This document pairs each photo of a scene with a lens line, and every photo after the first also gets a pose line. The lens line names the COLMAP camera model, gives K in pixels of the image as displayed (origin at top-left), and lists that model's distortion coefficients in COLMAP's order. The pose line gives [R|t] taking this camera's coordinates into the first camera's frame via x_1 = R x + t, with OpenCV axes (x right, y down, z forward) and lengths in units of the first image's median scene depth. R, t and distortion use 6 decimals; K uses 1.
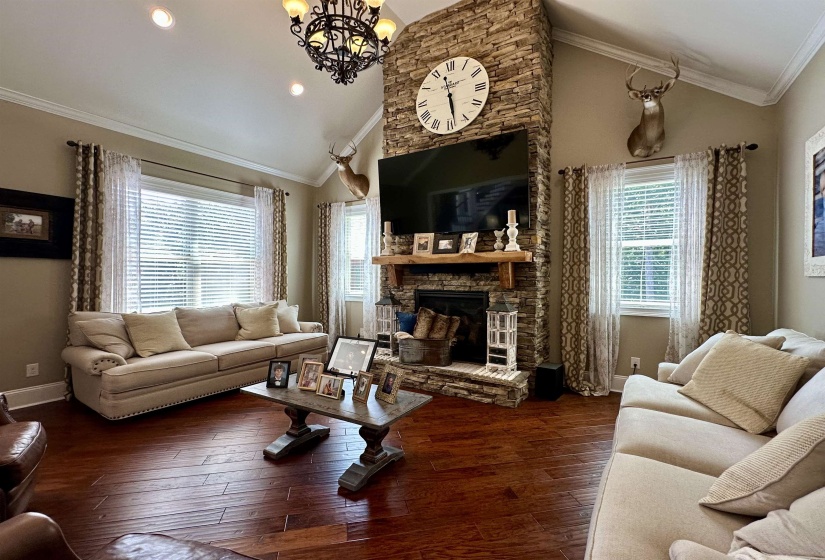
lens RADIAL K [[365.5, 0, 411.0], [0, 365.5, 282.7], [0, 0, 1]] dist [0.000372, -0.000236]
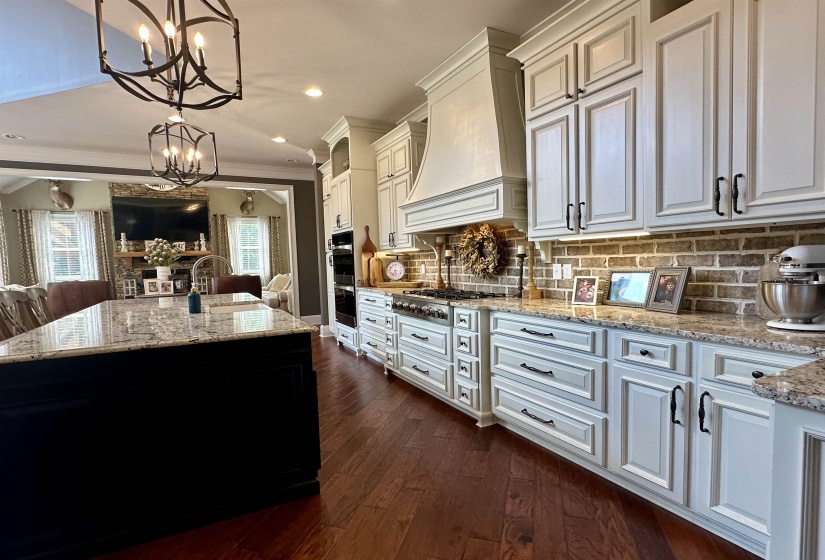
lens RADIAL K [[411.9, 0, 410.8], [0, 411.9, 287.0], [0, 0, 1]] dist [-0.000477, -0.002003]
pose [[0.490675, -0.074983, 0.868110, -1.316656], [0.045556, 0.997135, 0.060379, 0.044671], [-0.870151, 0.009921, 0.492685, -1.392525]]
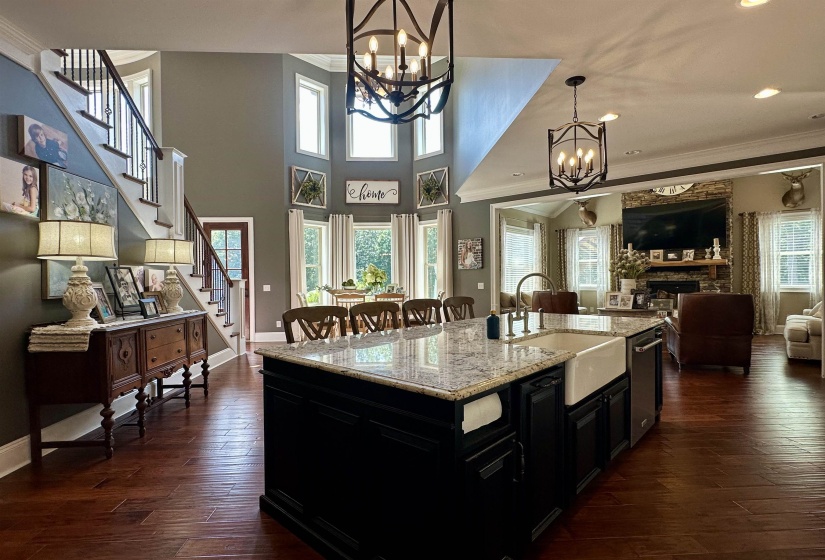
lens RADIAL K [[411.9, 0, 411.8], [0, 411.9, 281.8], [0, 0, 1]] dist [-0.000477, -0.002003]
pose [[0.985406, -0.014310, -0.169620, -0.905389], [0.012694, 0.999863, -0.010607, 0.034203], [0.169749, 0.008299, 0.985452, -1.362685]]
